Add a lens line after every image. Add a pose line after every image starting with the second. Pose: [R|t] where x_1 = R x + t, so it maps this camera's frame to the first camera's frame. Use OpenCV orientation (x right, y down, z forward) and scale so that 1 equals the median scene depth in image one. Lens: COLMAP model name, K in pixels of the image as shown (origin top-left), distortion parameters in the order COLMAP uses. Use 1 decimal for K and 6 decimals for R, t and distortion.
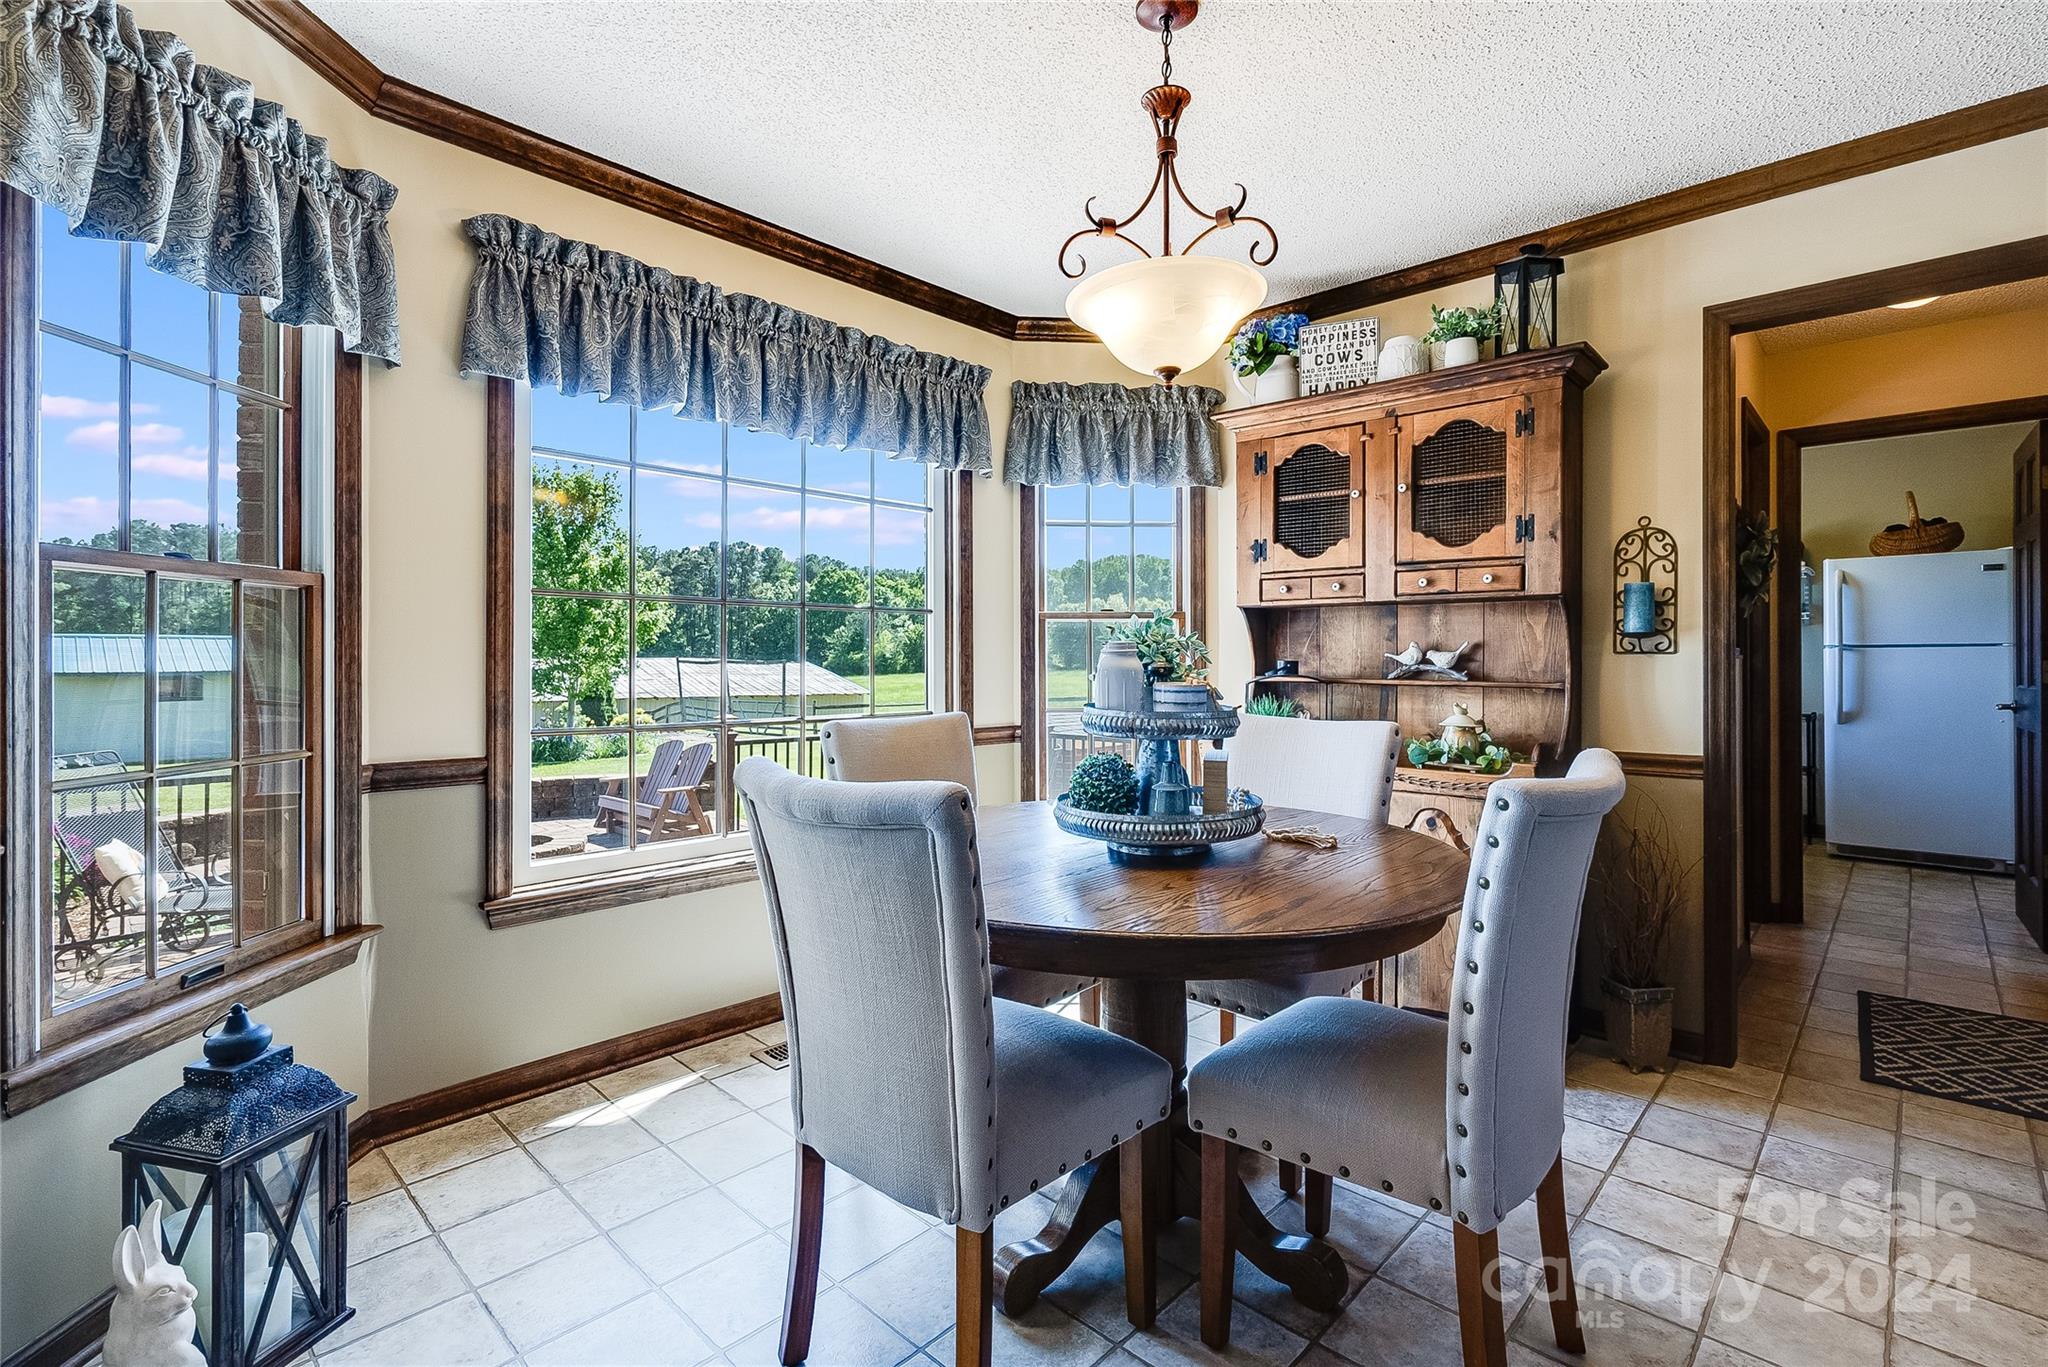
lens RADIAL K [[947.4, 0, 1025.0], [0, 947.4, 672.6], [0, 0, 1]] dist [-0.005906, 0.001082]
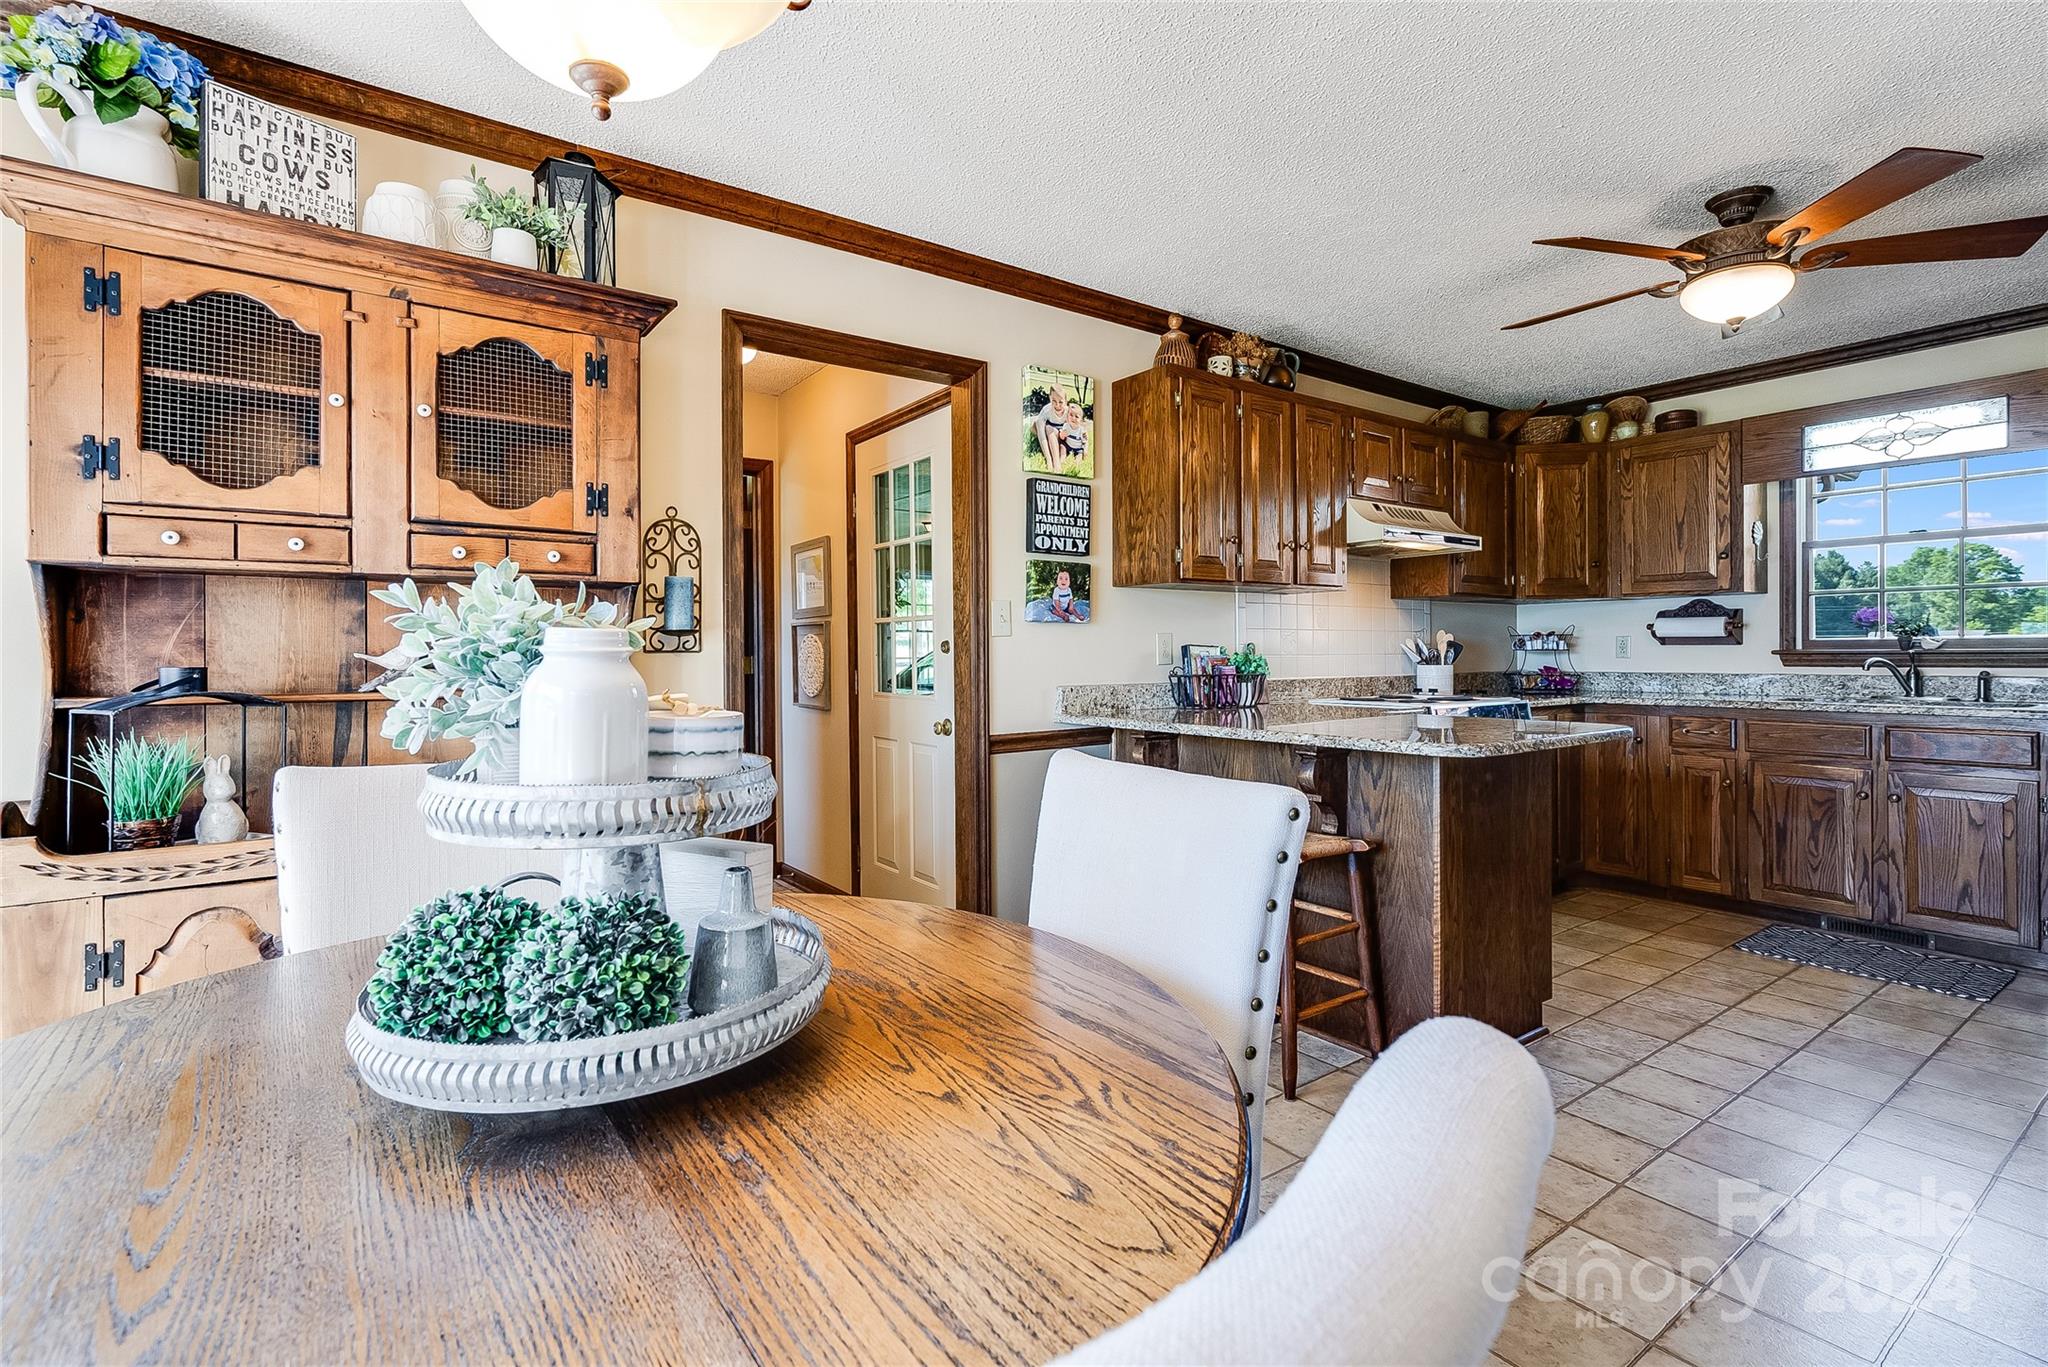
lens RADIAL K [[947.4, 0, 1032.4], [0, 947.4, 651.3], [0, 0, 1]] dist [-0.005906, 0.001082]
pose [[0.170247, -0.001398, 0.985400, -0.199146], [0.024216, 0.999703, -0.002765, -0.009635], [-0.985104, 0.024334, 0.170230, 0.463349]]
